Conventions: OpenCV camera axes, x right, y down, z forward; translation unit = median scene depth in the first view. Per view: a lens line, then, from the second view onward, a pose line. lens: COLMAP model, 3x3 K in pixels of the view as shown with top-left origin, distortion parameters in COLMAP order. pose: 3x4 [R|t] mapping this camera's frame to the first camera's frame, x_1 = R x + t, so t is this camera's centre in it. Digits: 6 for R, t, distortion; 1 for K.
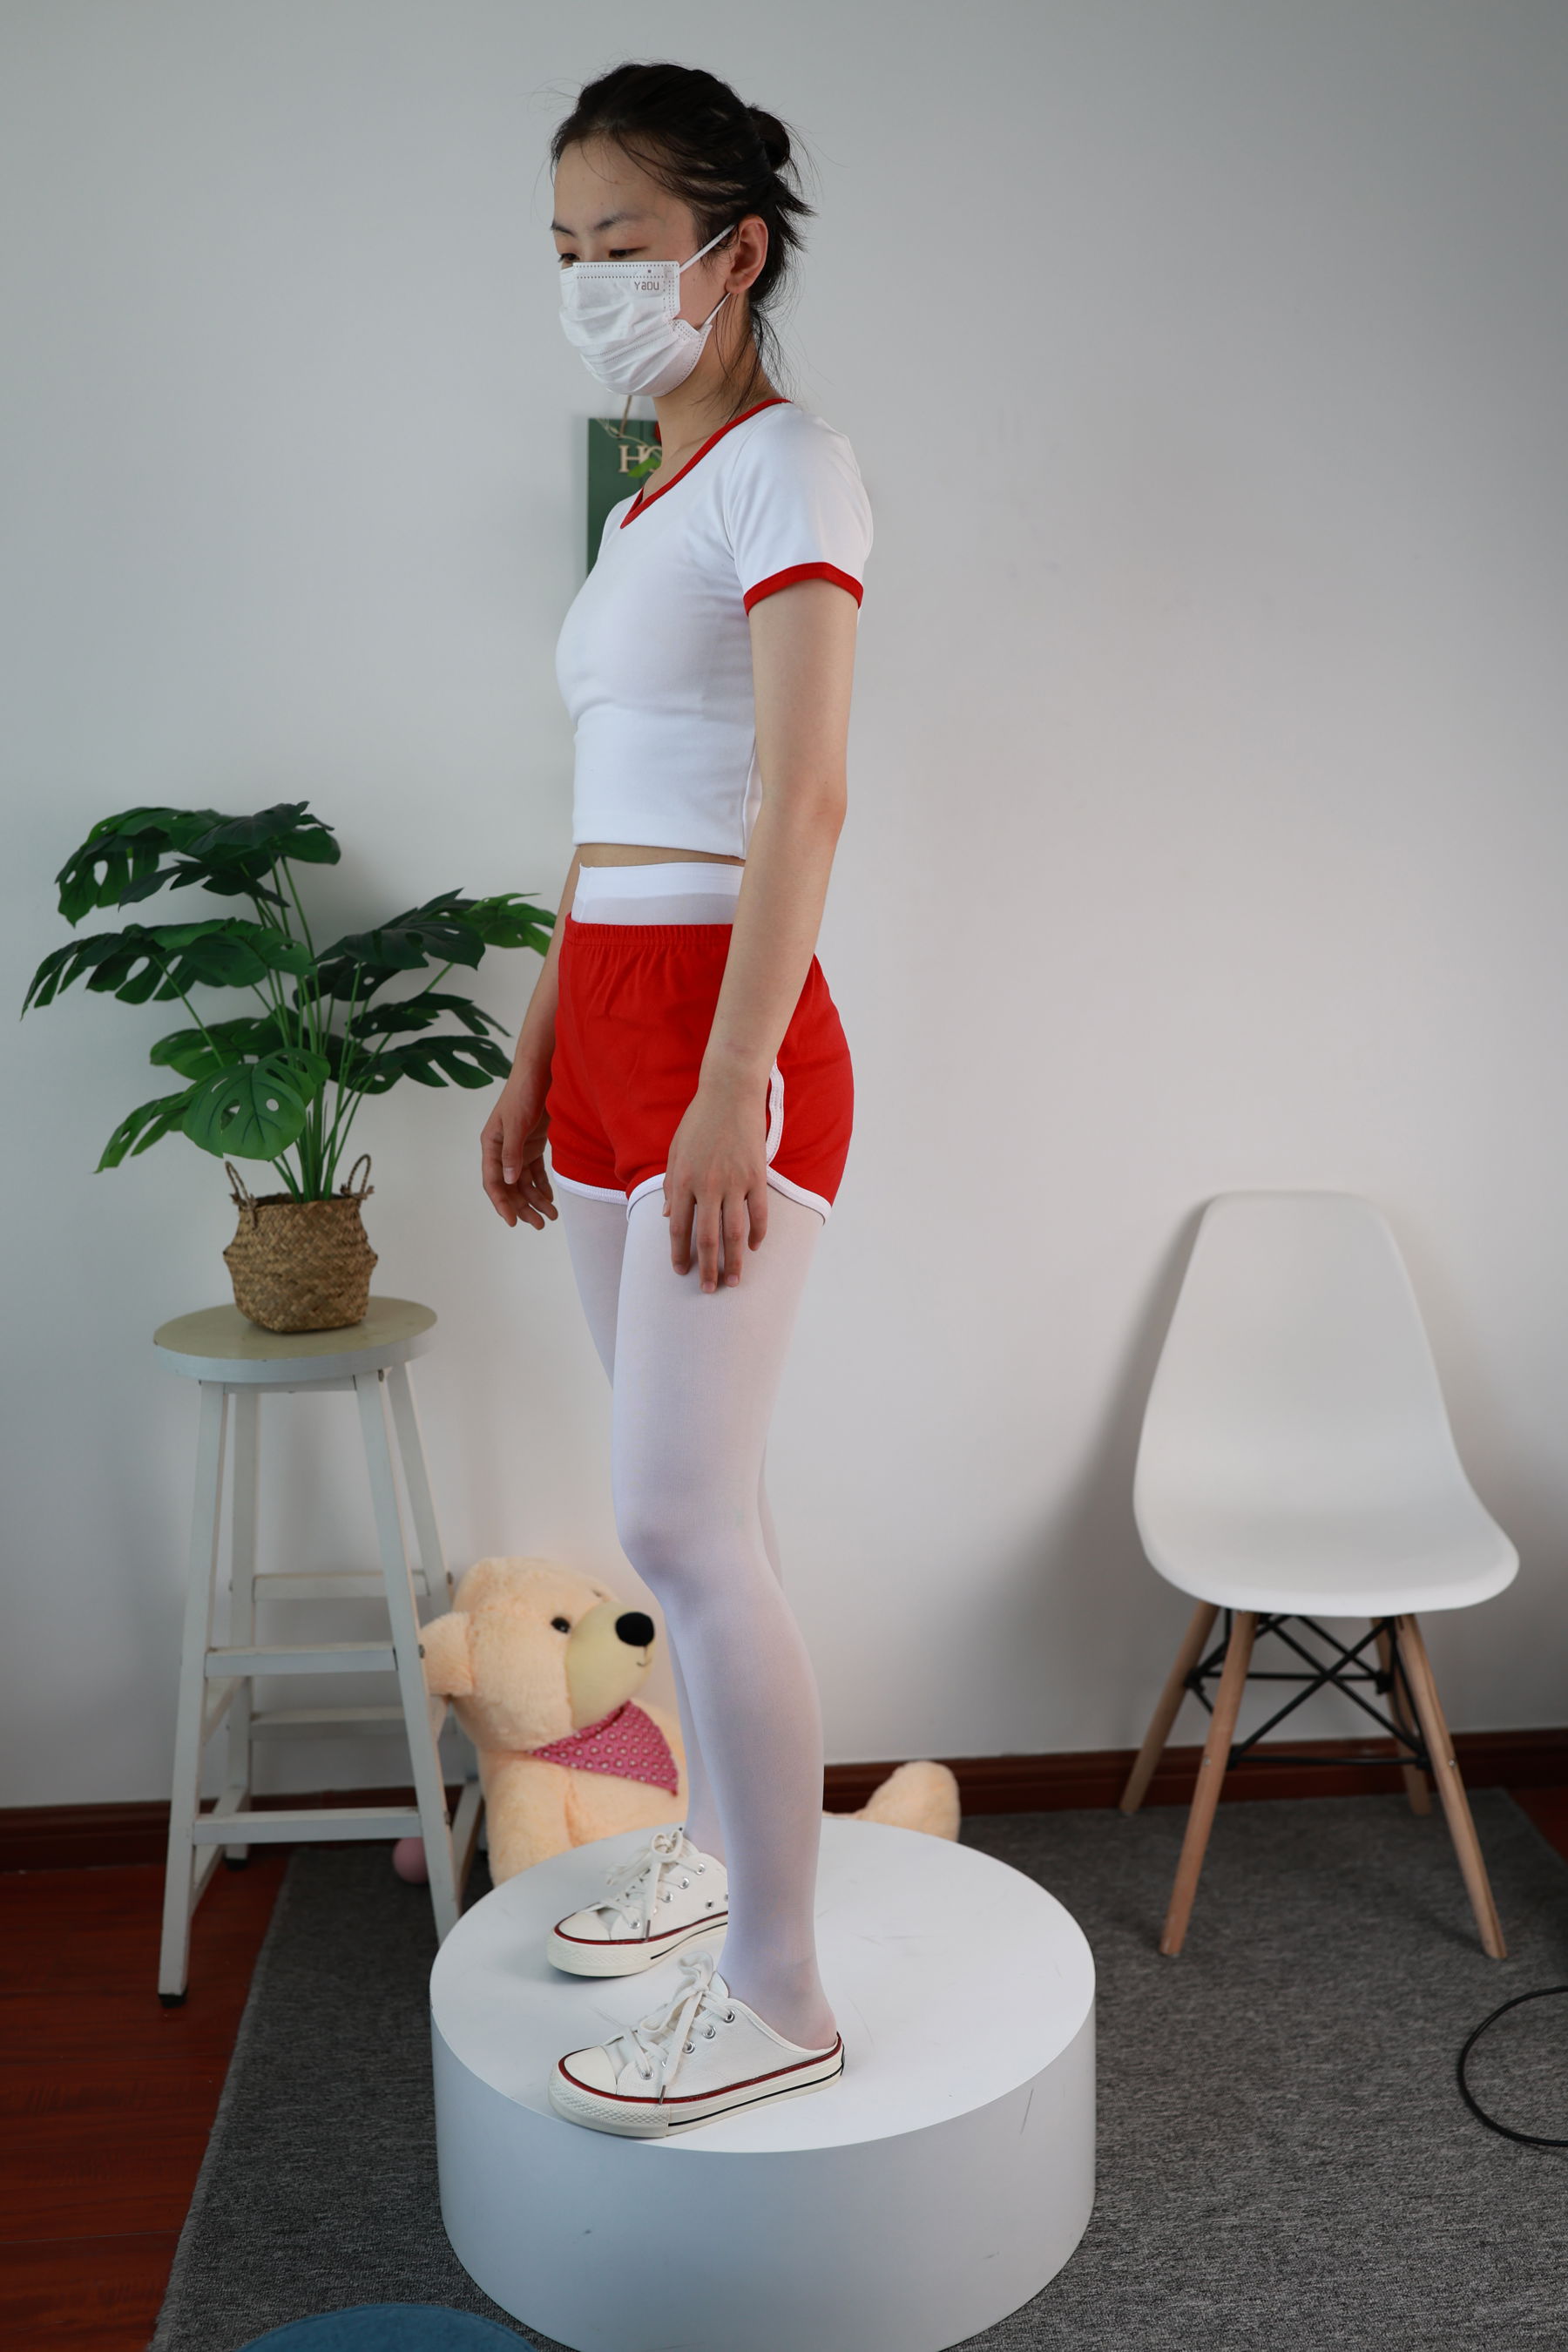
lens RADIAL K [[2293.0, 0, 788.9], [0, 2293.0, 1150.7], [0, 0, 1]] dist [-0.023918, 0.000000]
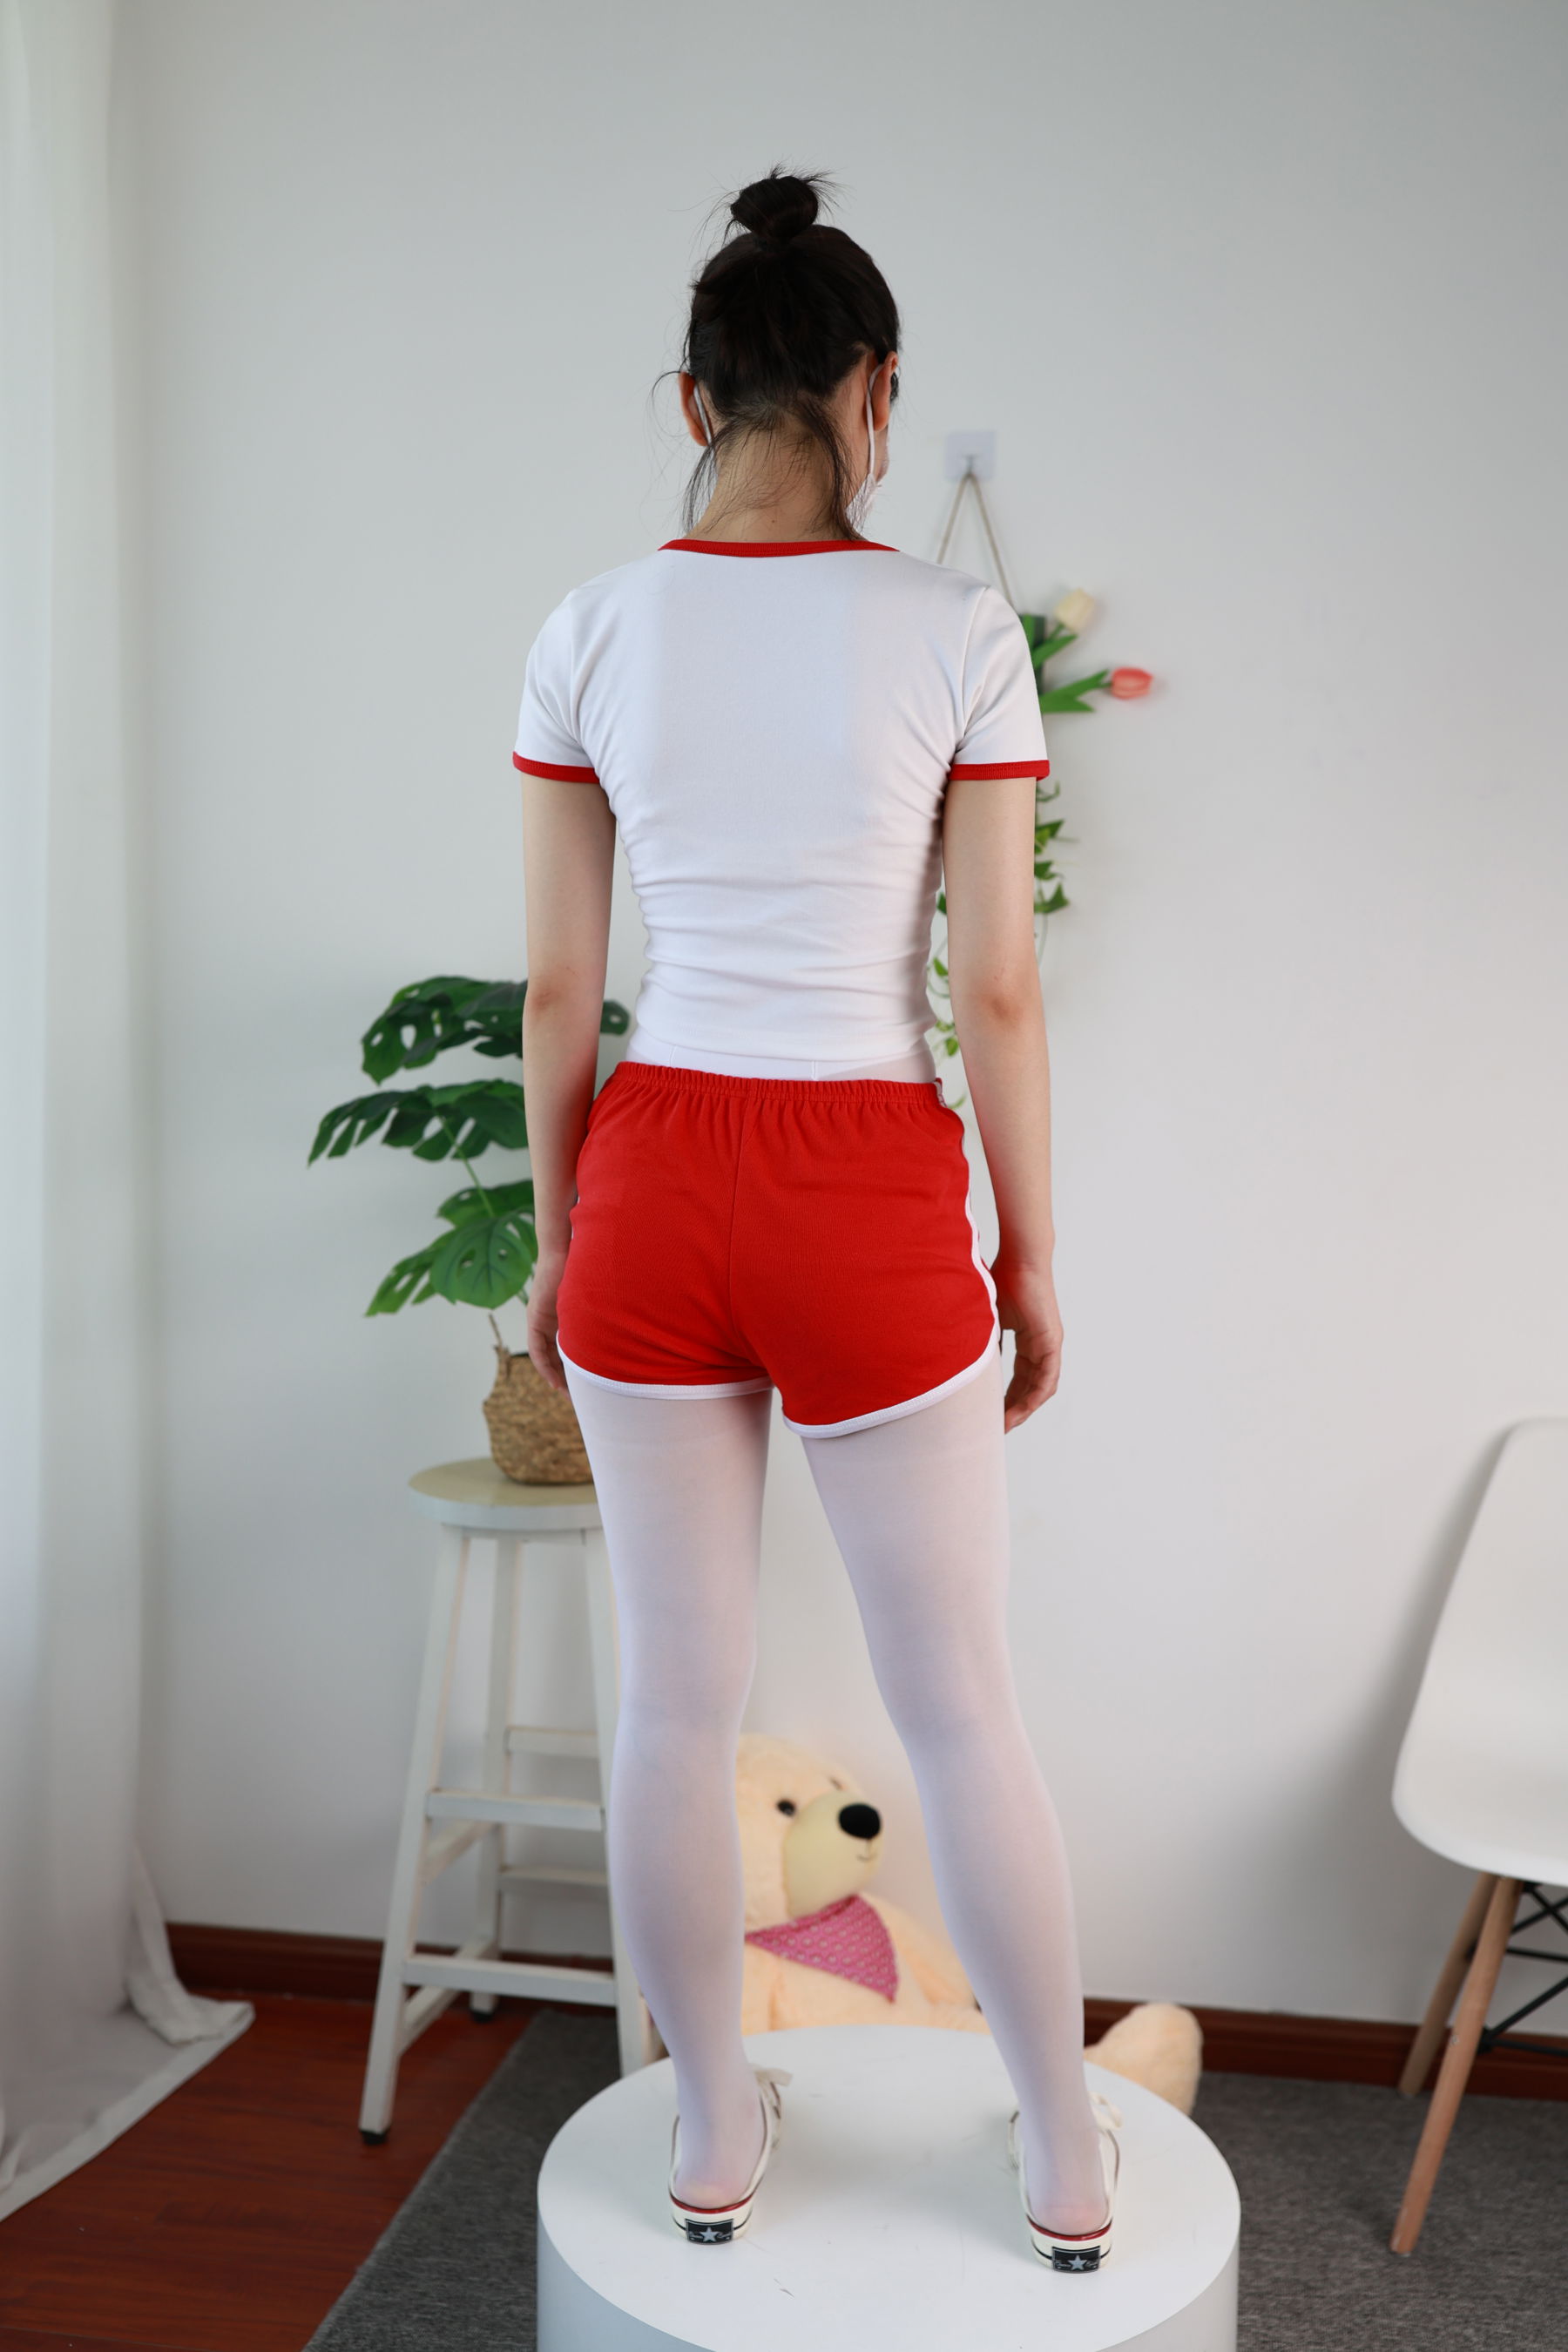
lens RADIAL K [[2293.0, 0, 787.4], [0, 2293.0, 1130.8], [0, 0, 1]] dist [-0.023918, 0.000000]
pose [[0.965097, 0.038898, -0.258987, 0.150371], [-0.066108, 0.993068, -0.097193, 0.014185], [0.253411, 0.110922, 0.960978, 0.023008]]
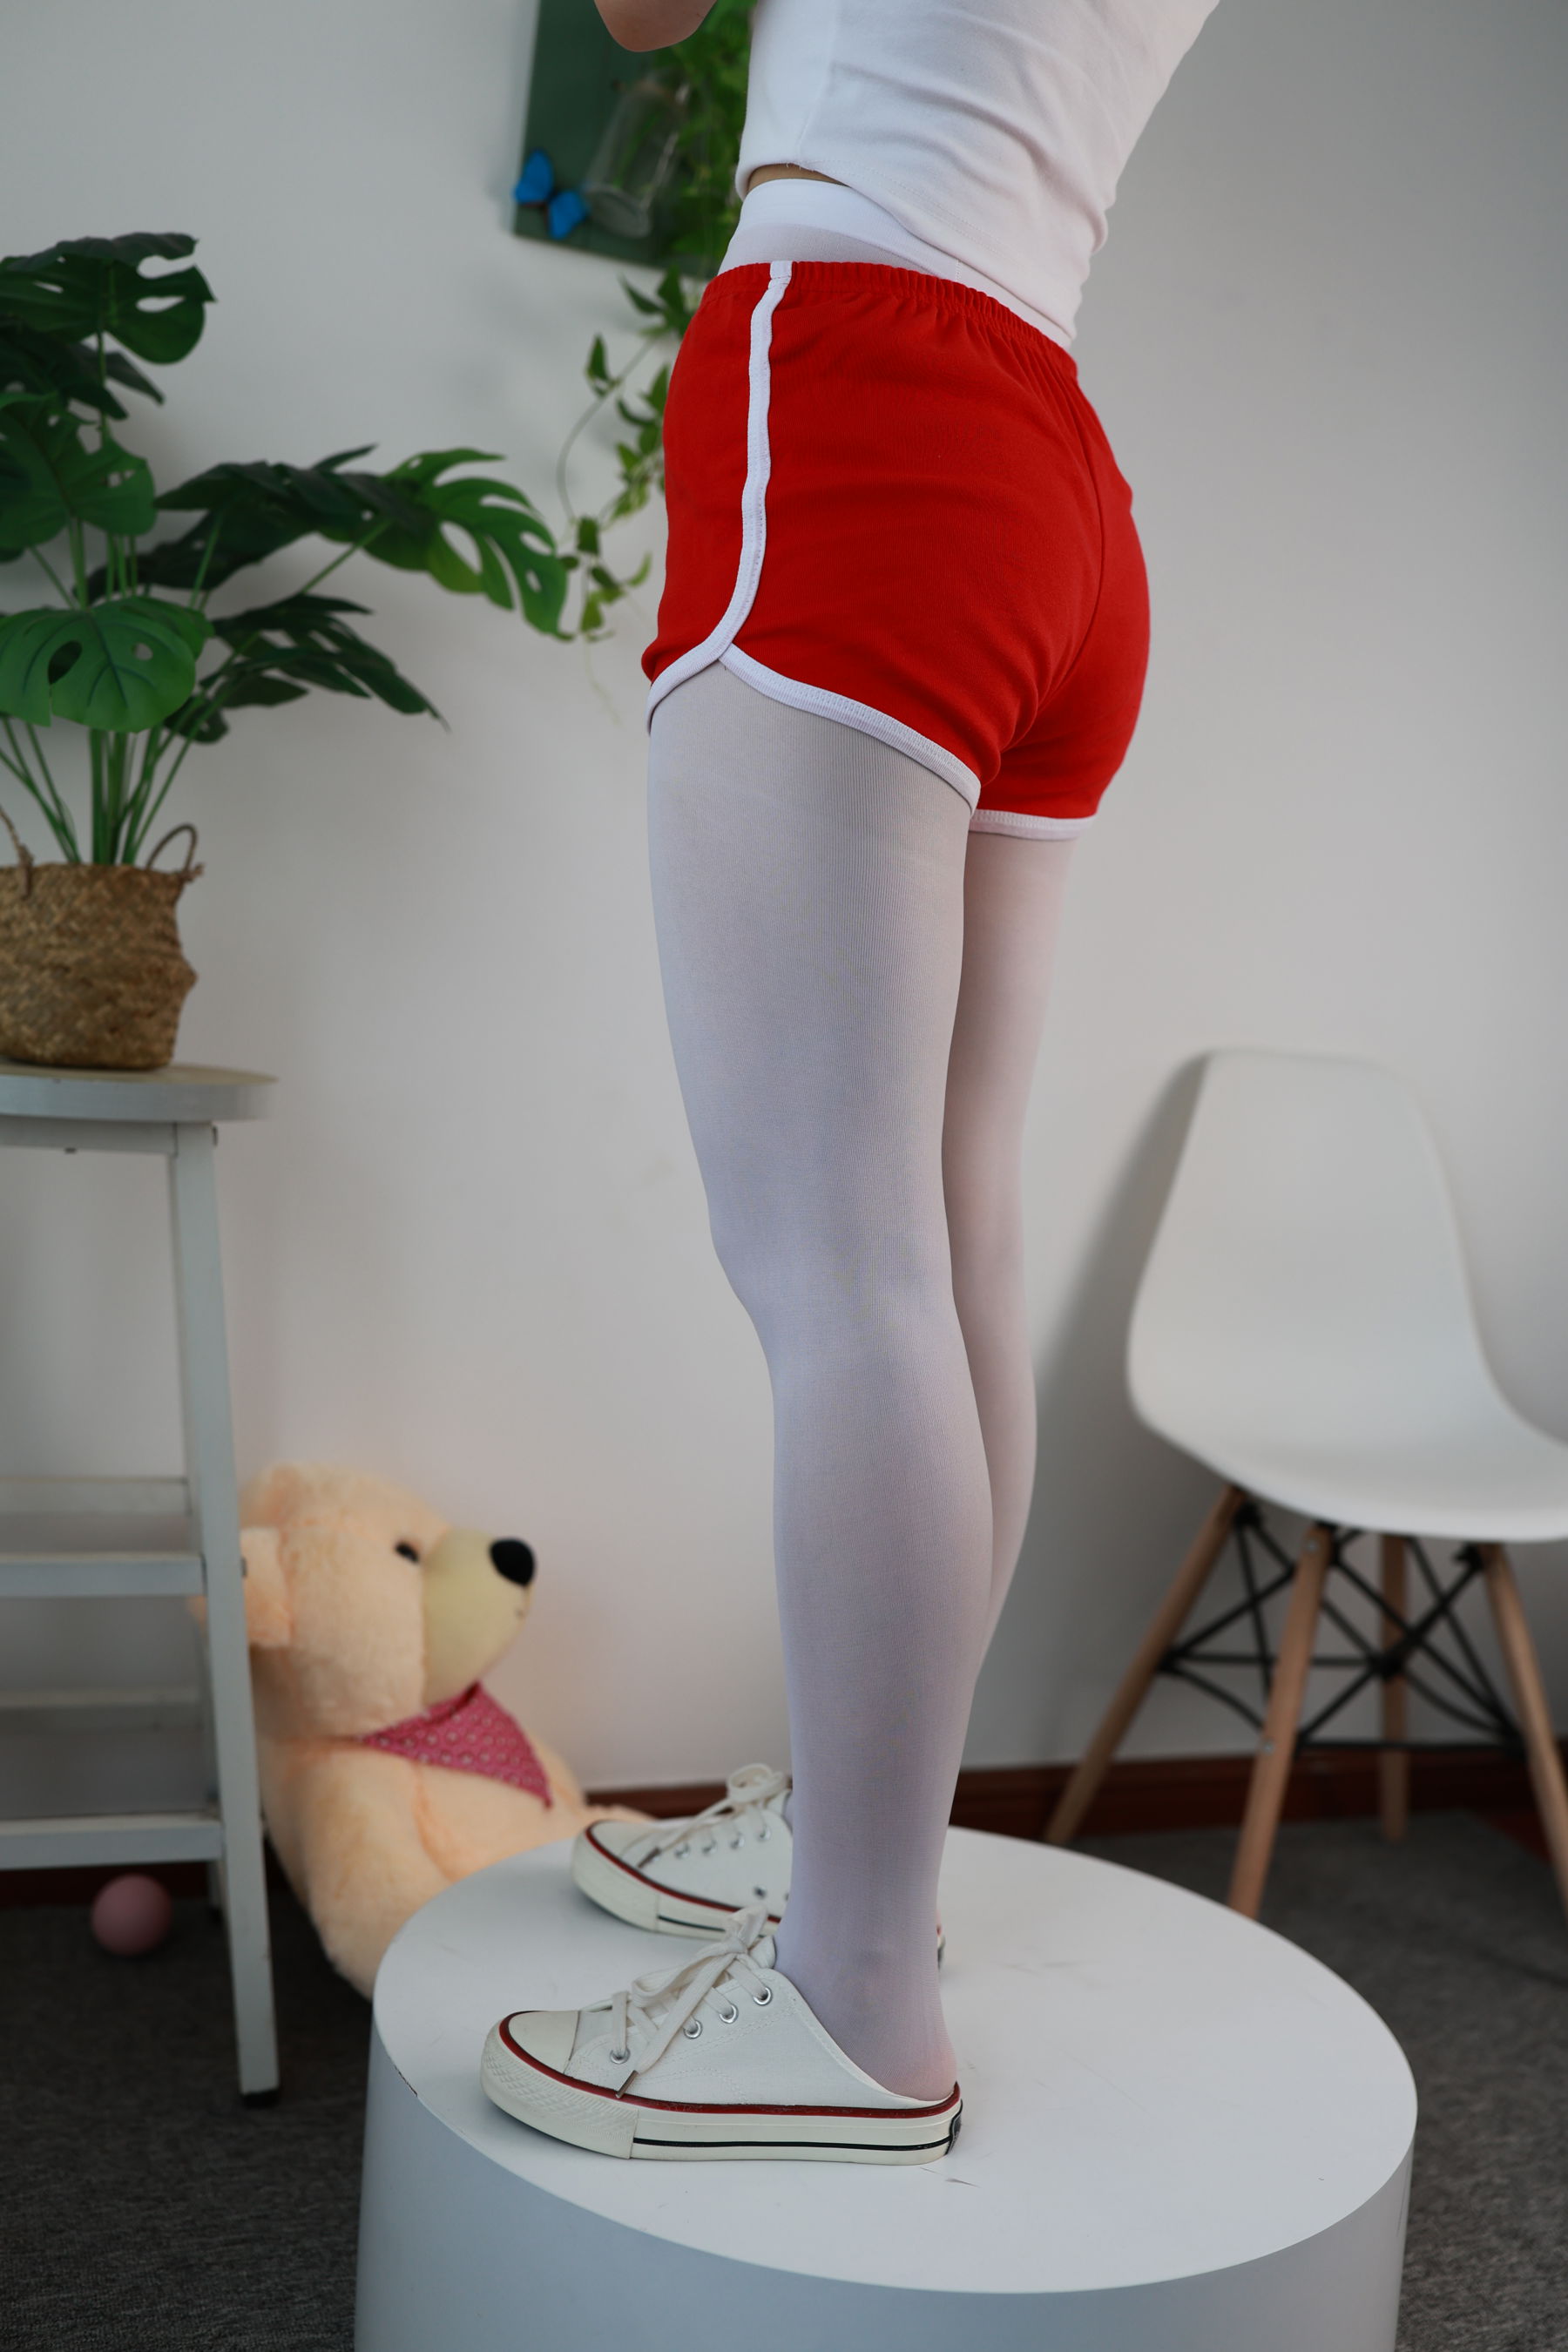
lens RADIAL K [[2293.0, 0, 785.8], [0, 2293.0, 1162.5], [0, 0, 1]] dist [-0.023918, 0.000000]
pose [[0.953806, 0.071990, 0.291671, -0.207364], [-0.051456, 0.995665, -0.077480, 0.144003], [-0.295984, 0.058892, 0.953376, 0.322135]]
